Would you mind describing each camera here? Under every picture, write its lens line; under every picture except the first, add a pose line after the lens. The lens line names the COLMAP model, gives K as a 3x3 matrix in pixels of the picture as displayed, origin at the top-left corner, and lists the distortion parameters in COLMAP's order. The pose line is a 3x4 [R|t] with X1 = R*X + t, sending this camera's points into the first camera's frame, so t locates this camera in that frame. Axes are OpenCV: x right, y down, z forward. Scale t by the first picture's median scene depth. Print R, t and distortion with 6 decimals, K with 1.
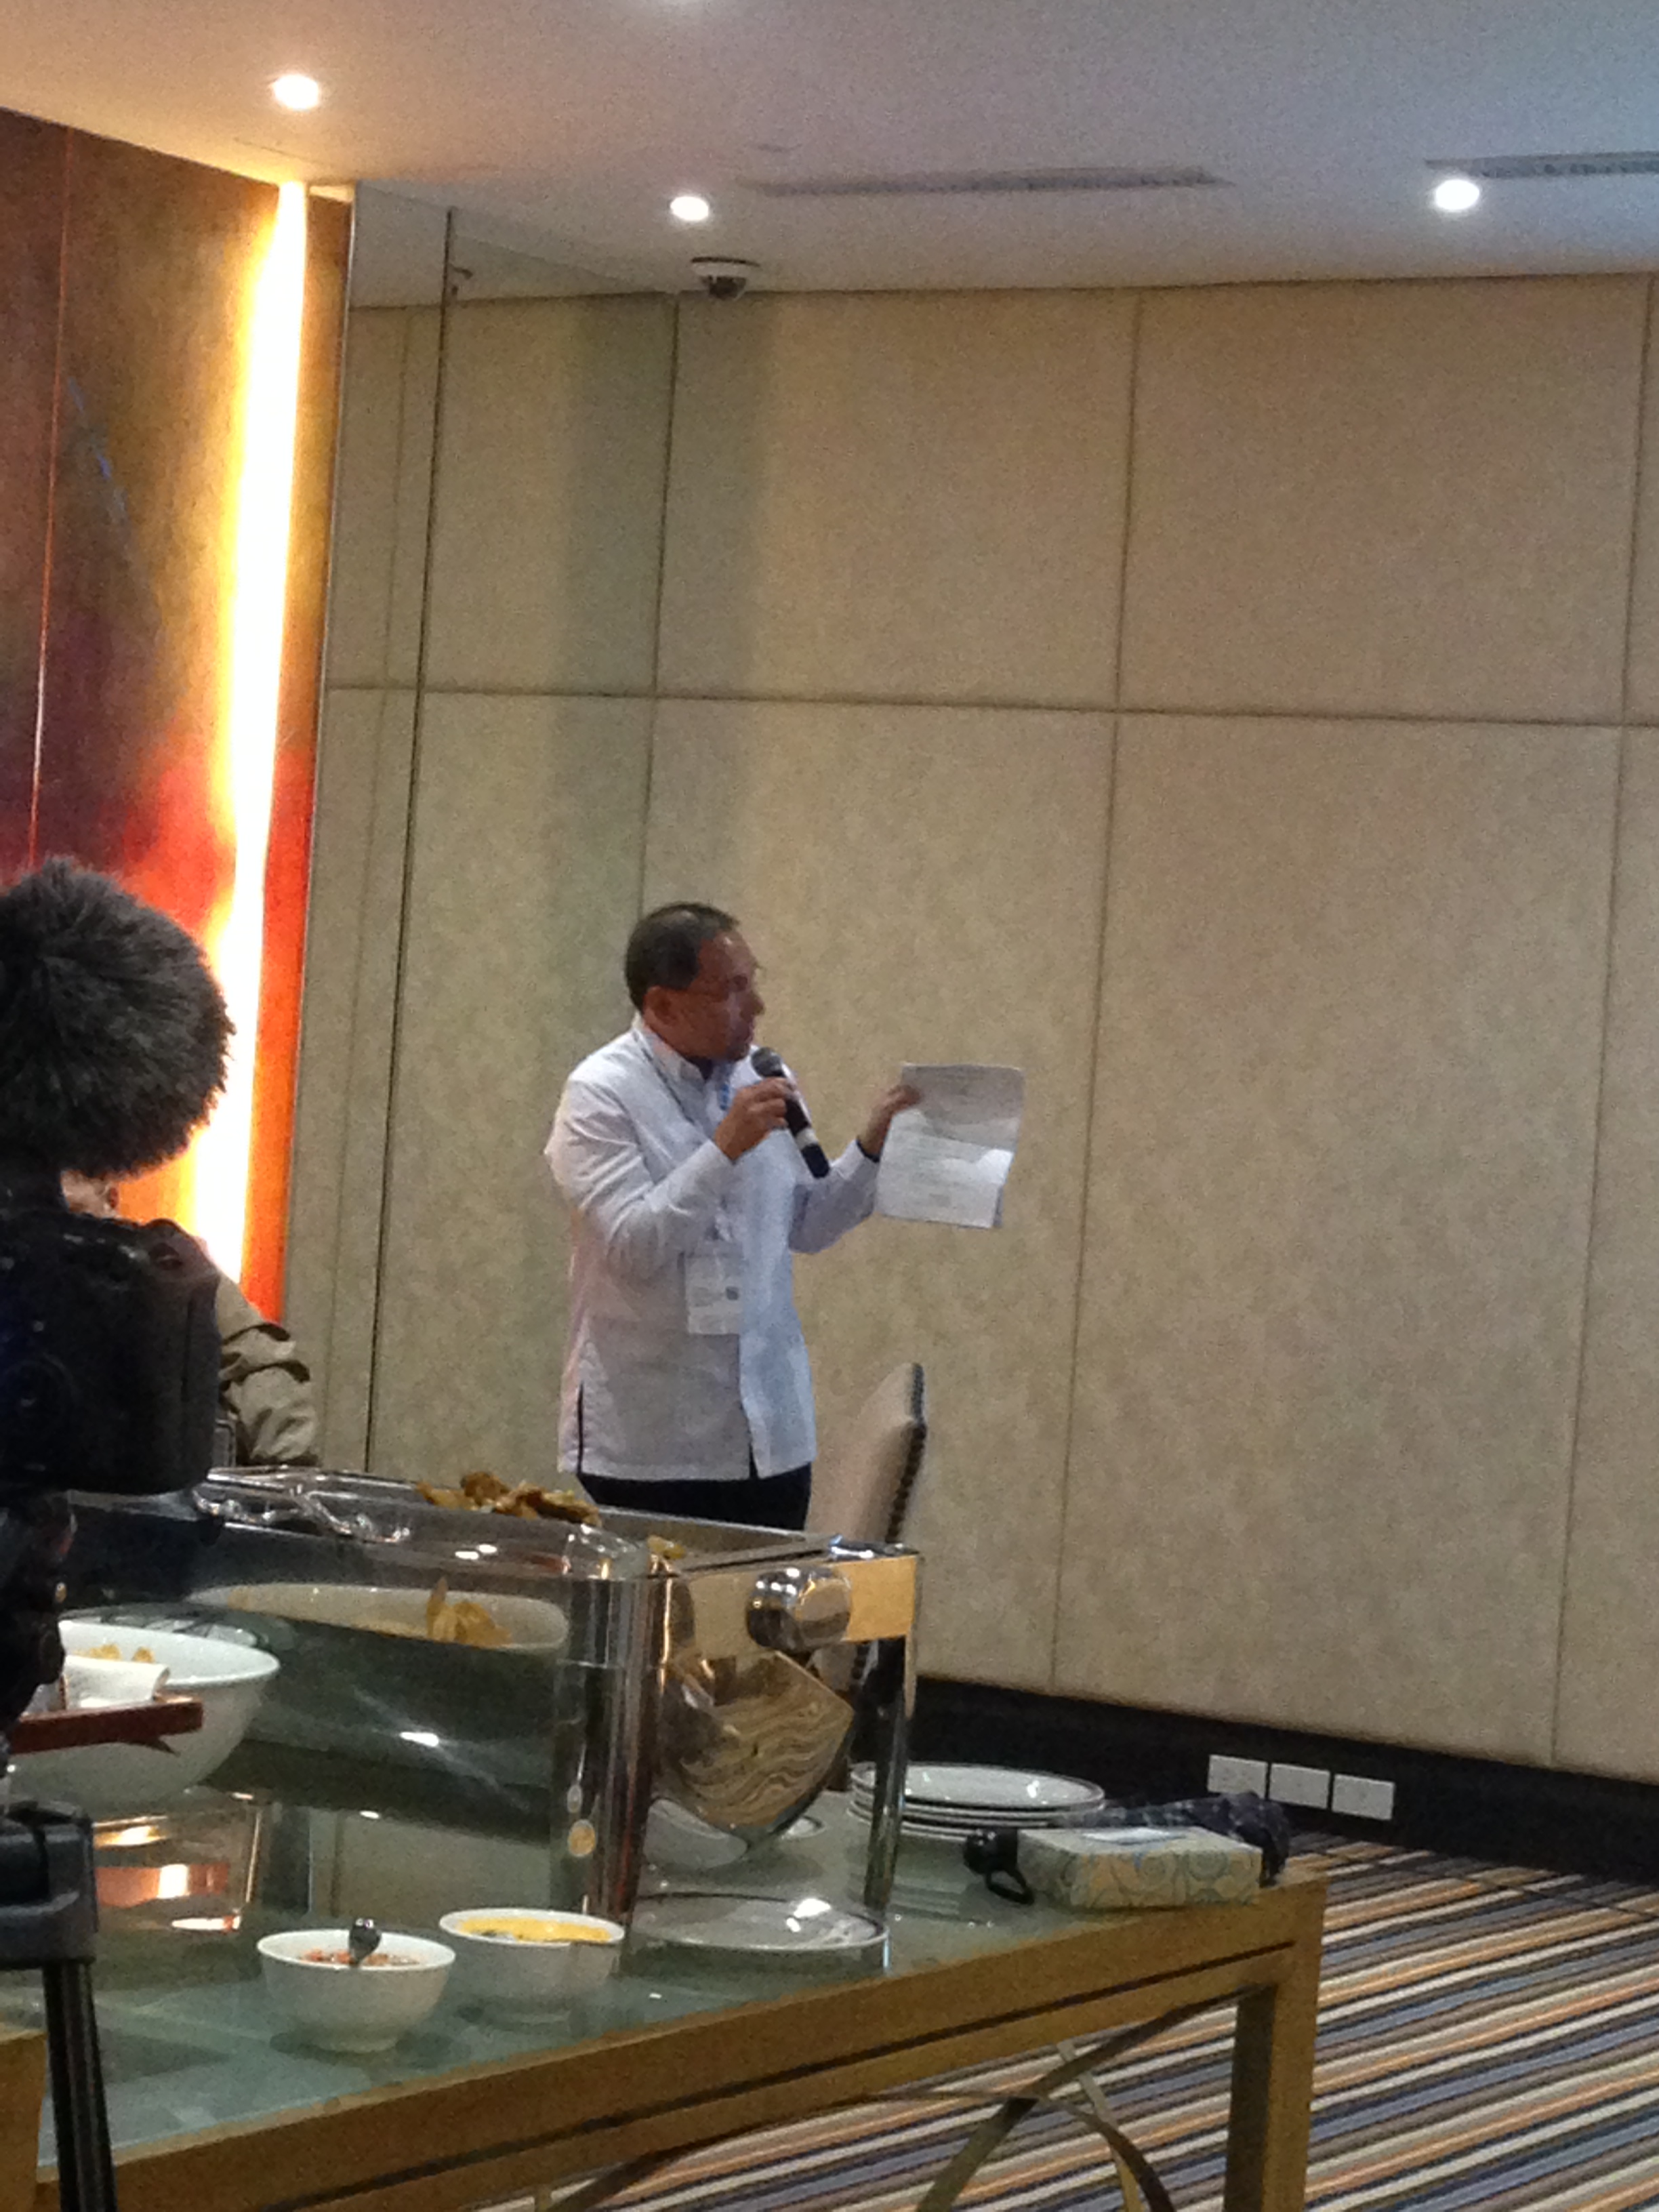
lens RADIAL K [[5338.8, 0, 829.5], [0, 5338.8, 1106.0], [0, 0, 1]] dist [-0.000880, 1.016156]
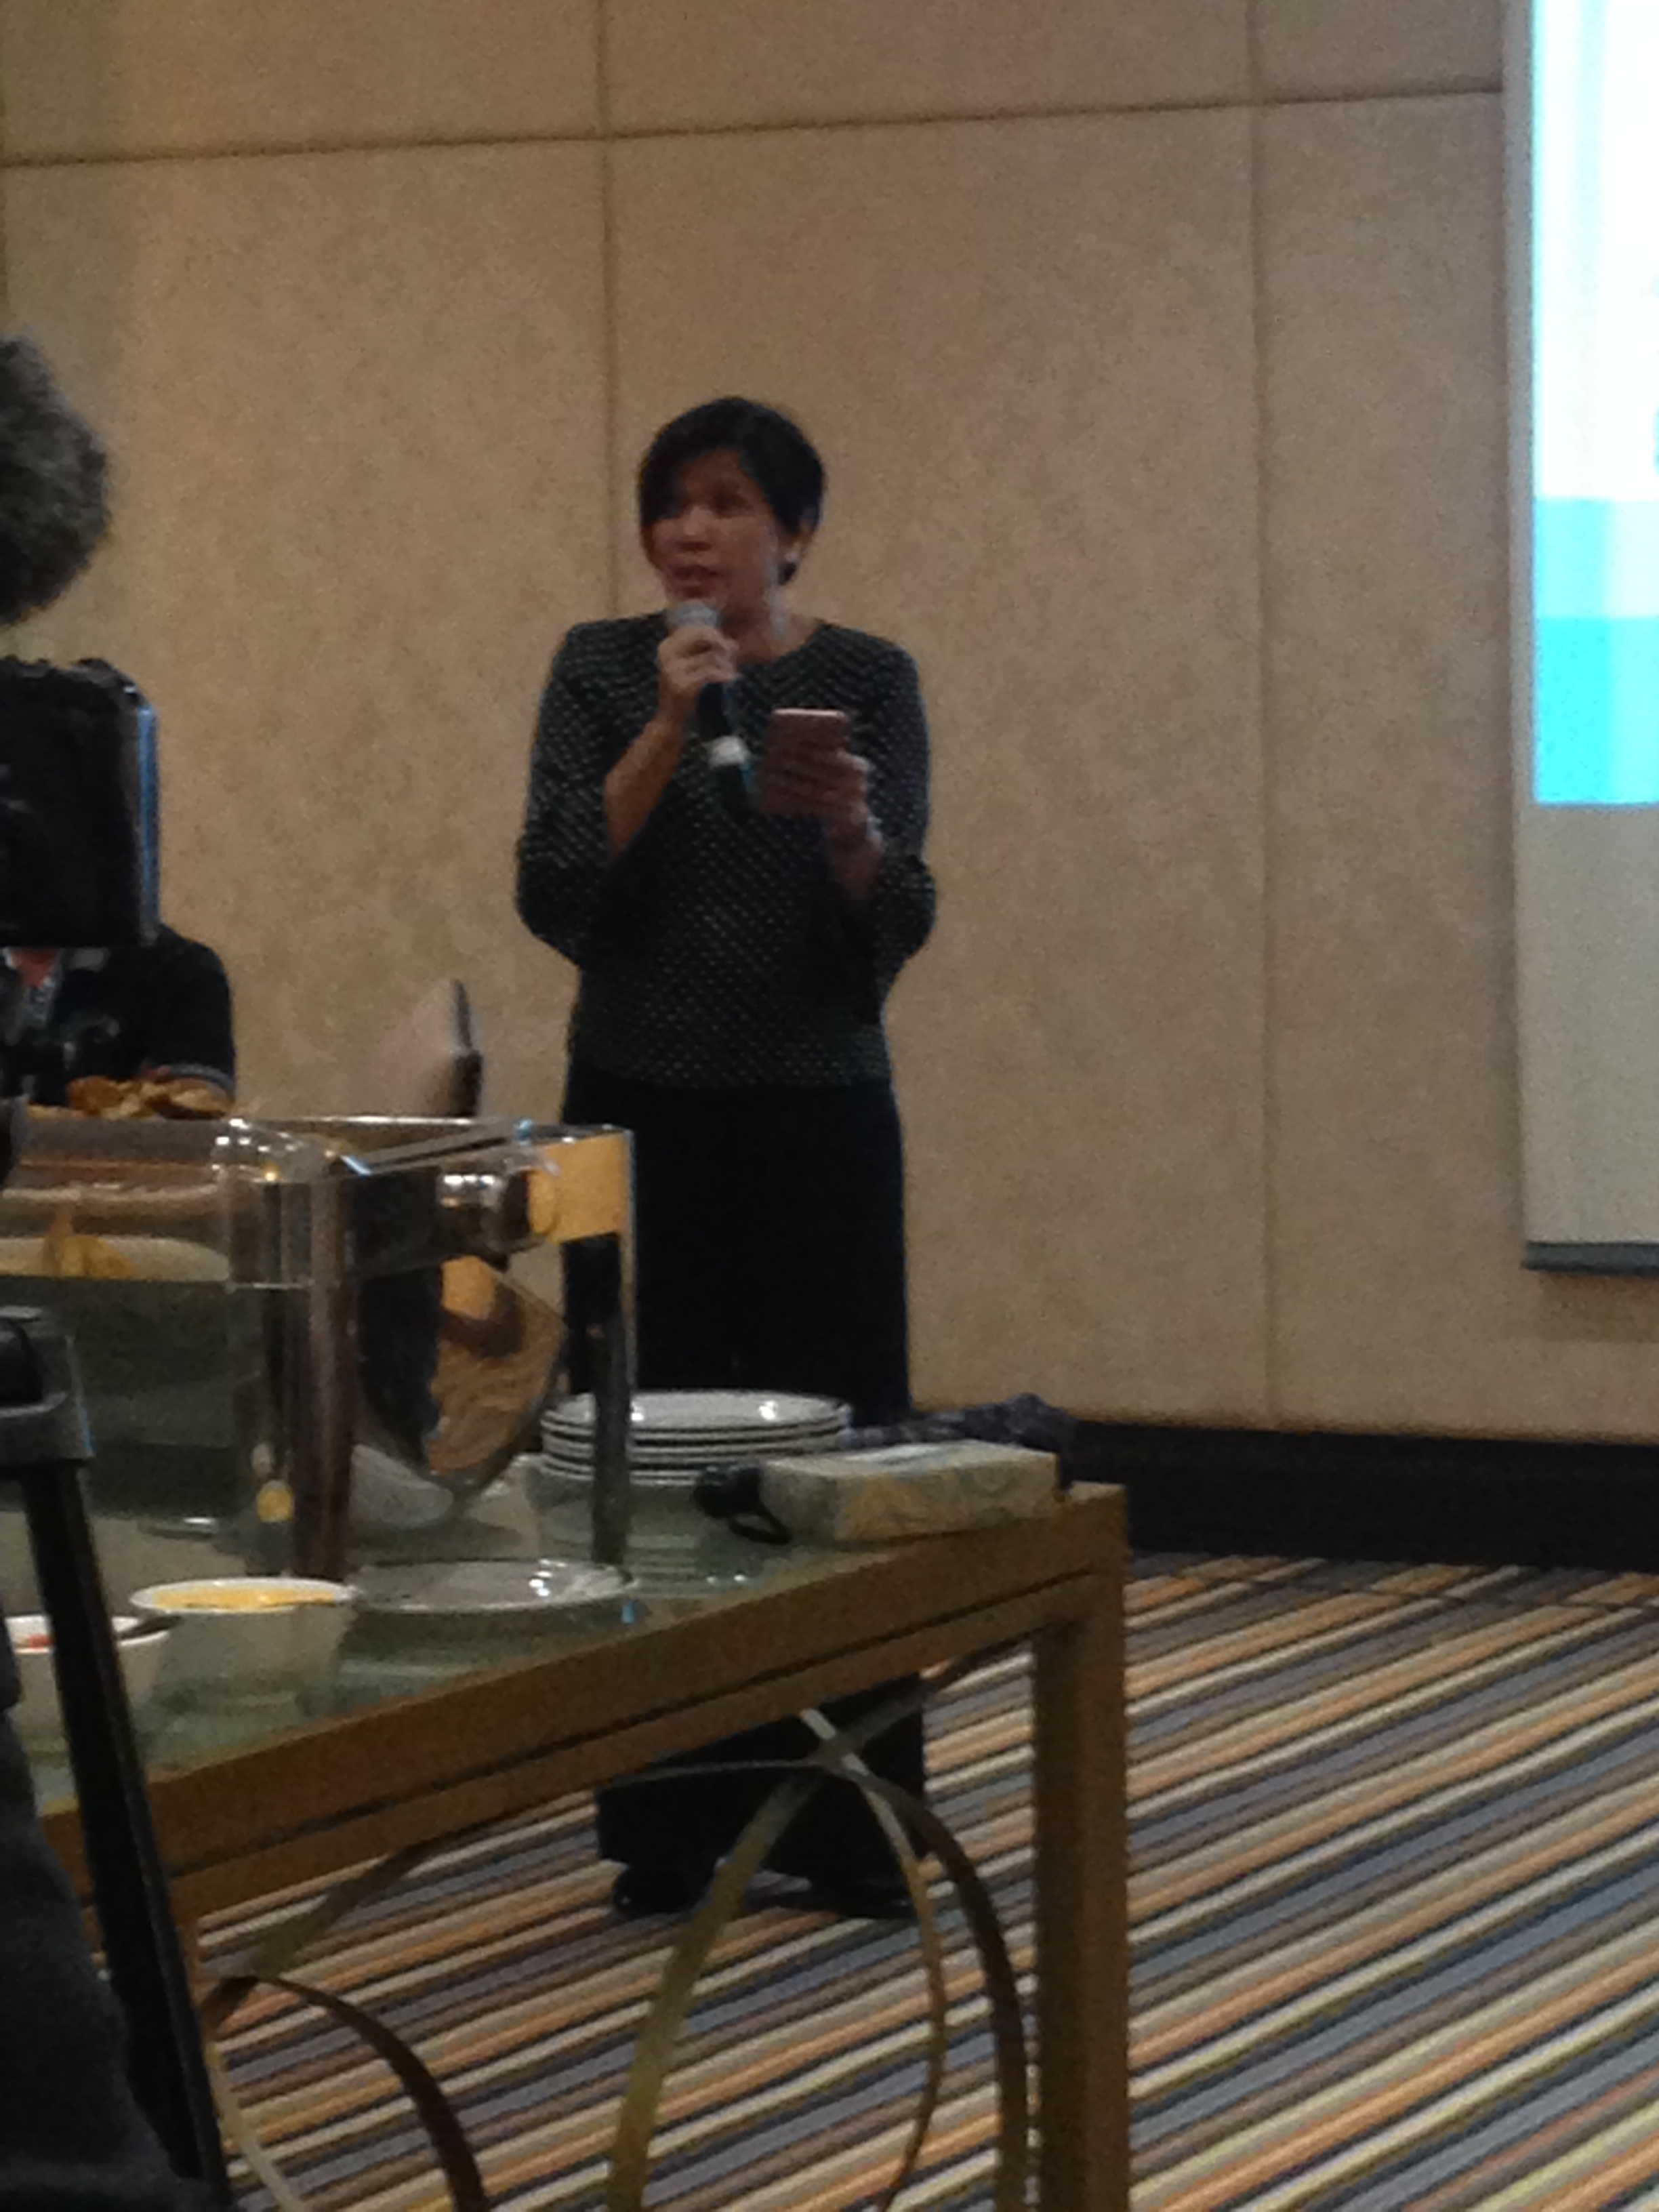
lens RADIAL K [[7155.9, 0, 829.5], [0, 7155.9, 1106.0], [0, 0, 1]] dist [-0.079921, 2.481190]
pose [[0.991651, -0.090421, 0.091933, -0.051158], [0.085114, 0.994557, 0.060104, 0.014864], [-0.096867, -0.051777, 0.993950, -0.102509]]
